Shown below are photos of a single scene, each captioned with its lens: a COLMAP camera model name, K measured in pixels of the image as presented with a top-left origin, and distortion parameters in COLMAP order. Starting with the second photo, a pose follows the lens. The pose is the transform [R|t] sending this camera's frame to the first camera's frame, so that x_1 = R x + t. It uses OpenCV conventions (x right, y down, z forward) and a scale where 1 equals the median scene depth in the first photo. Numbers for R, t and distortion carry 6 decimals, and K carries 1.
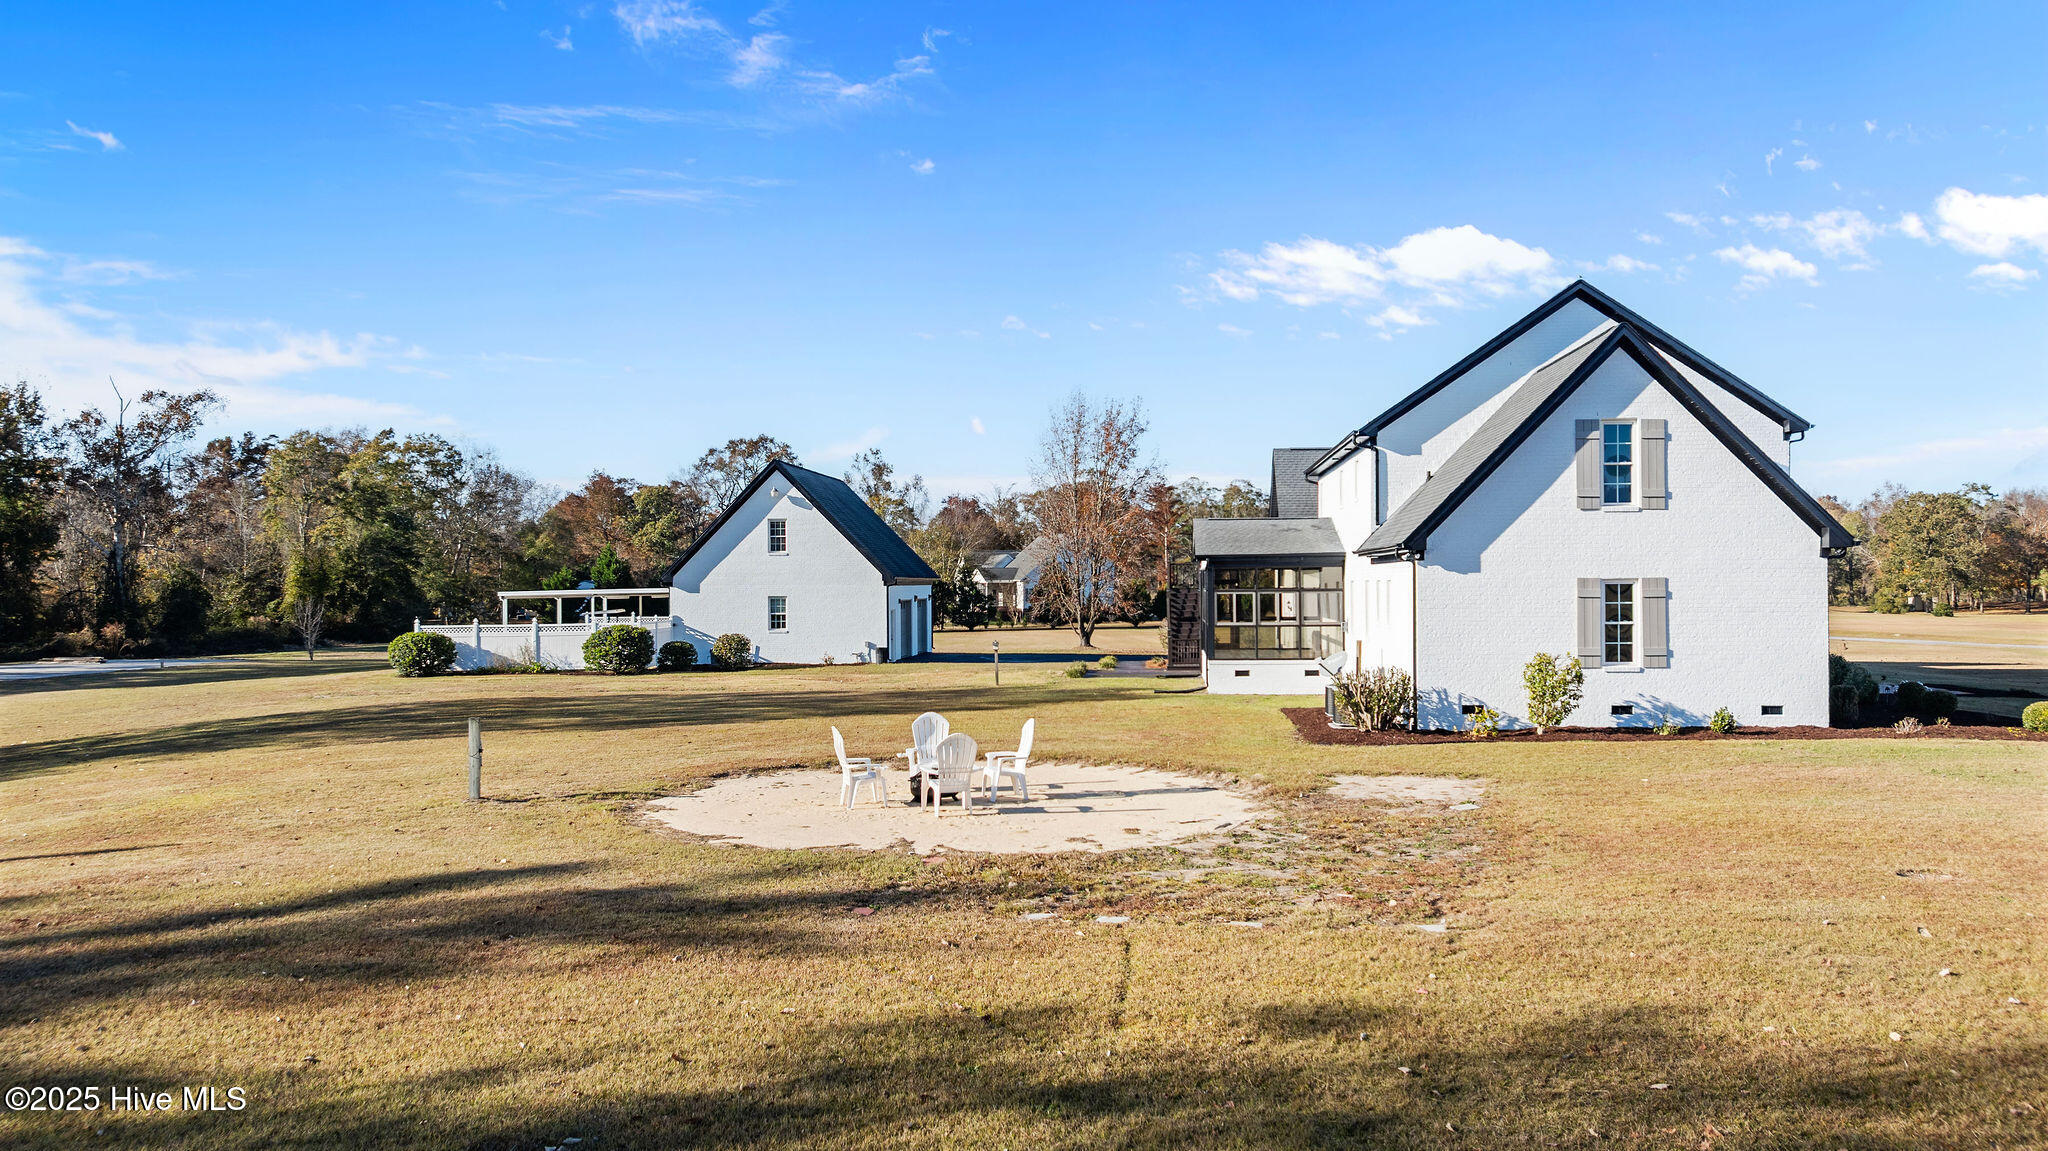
lens RADIAL K [[1413.3, 0, 1061.2], [0, 1413.3, 583.3], [0, 0, 1]] dist [0.000153, -0.031886]
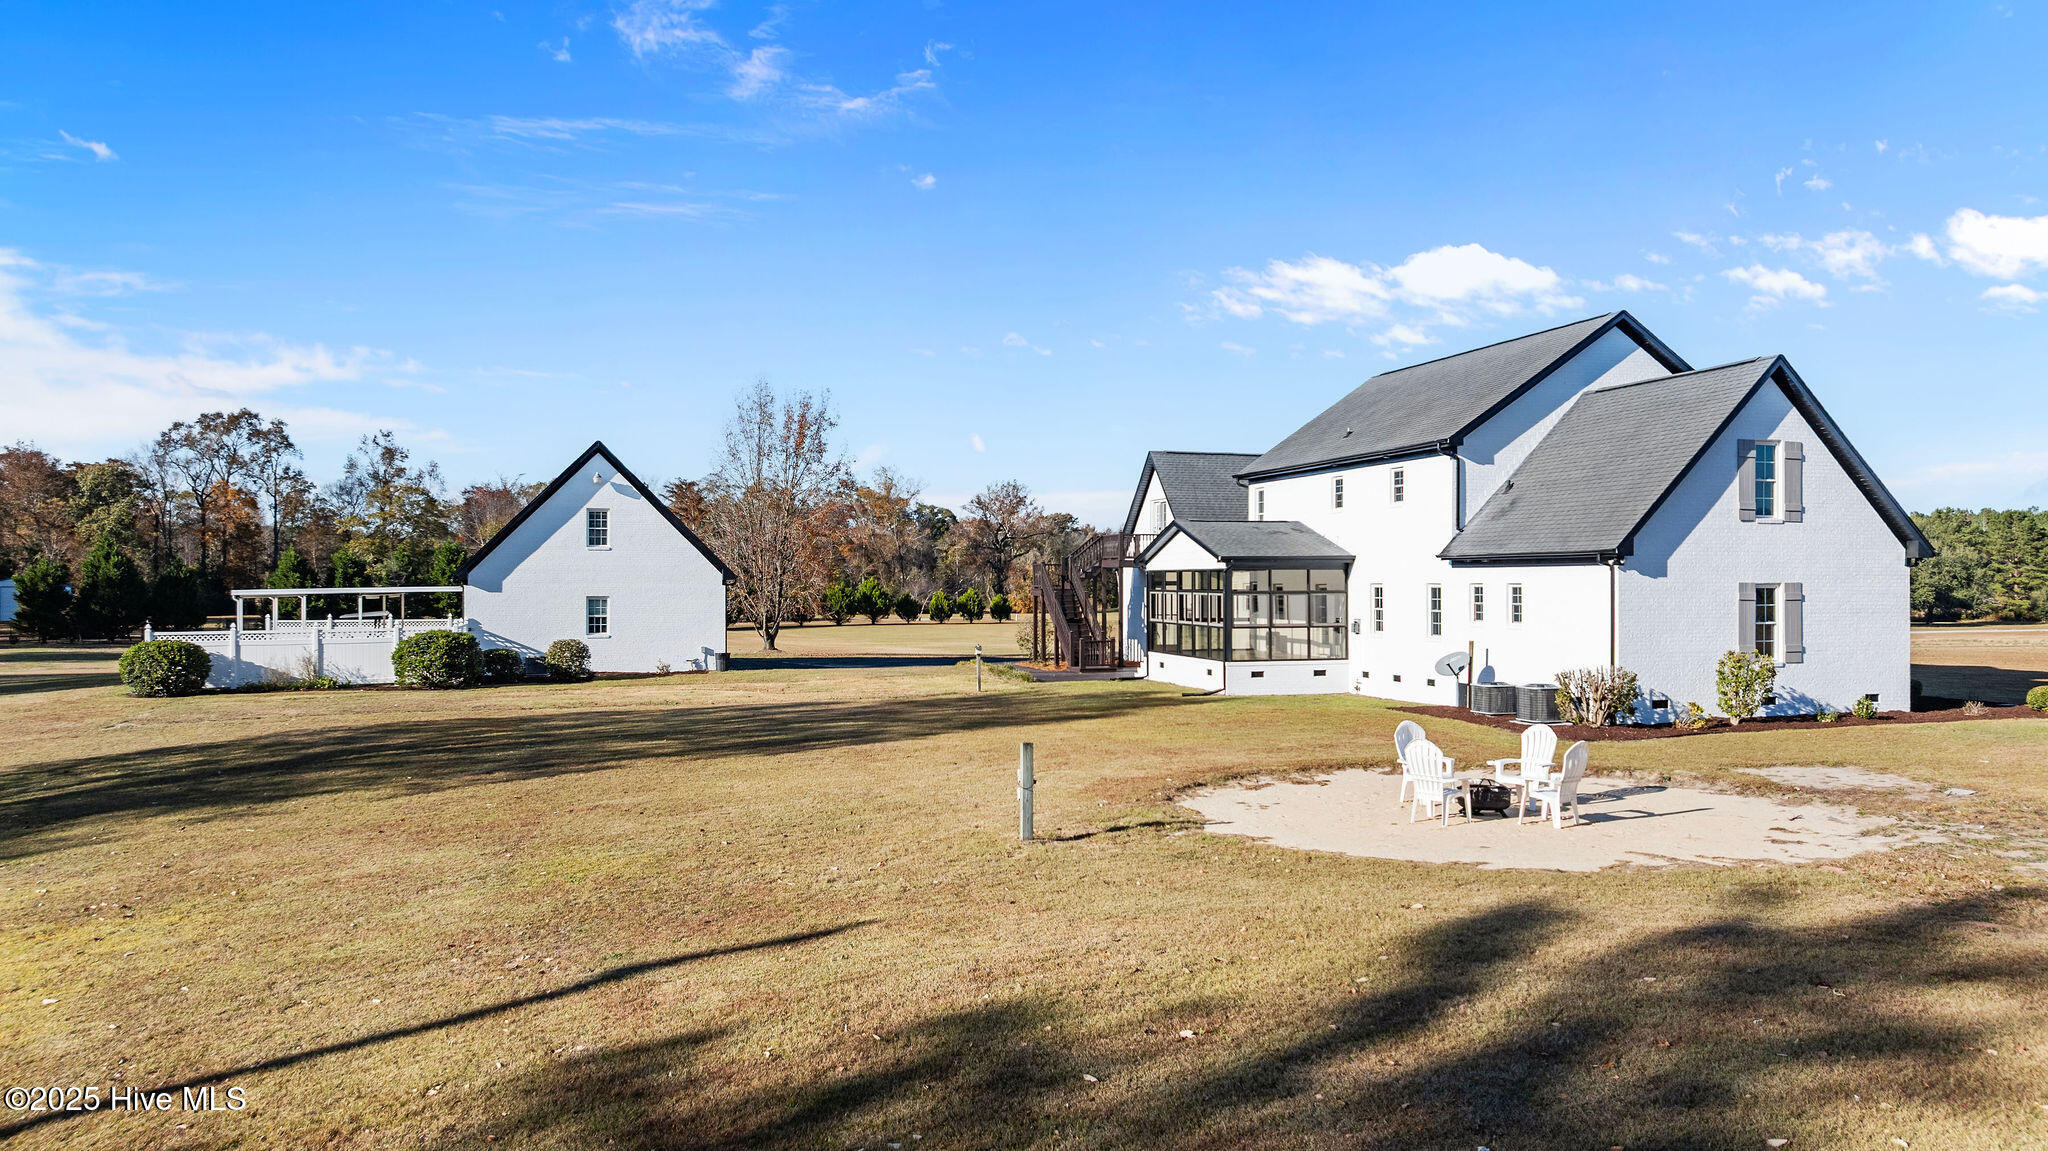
lens RADIAL K [[1413.3, 0, 1061.2], [0, 1413.3, 583.3], [0, 0, 1]] dist [0.000153, -0.031886]
pose [[0.934220, 0.005634, 0.356652, -0.361341], [-0.005608, 0.999984, -0.001106, 0.000641], [-0.356652, -0.000966, 0.934237, 0.109238]]
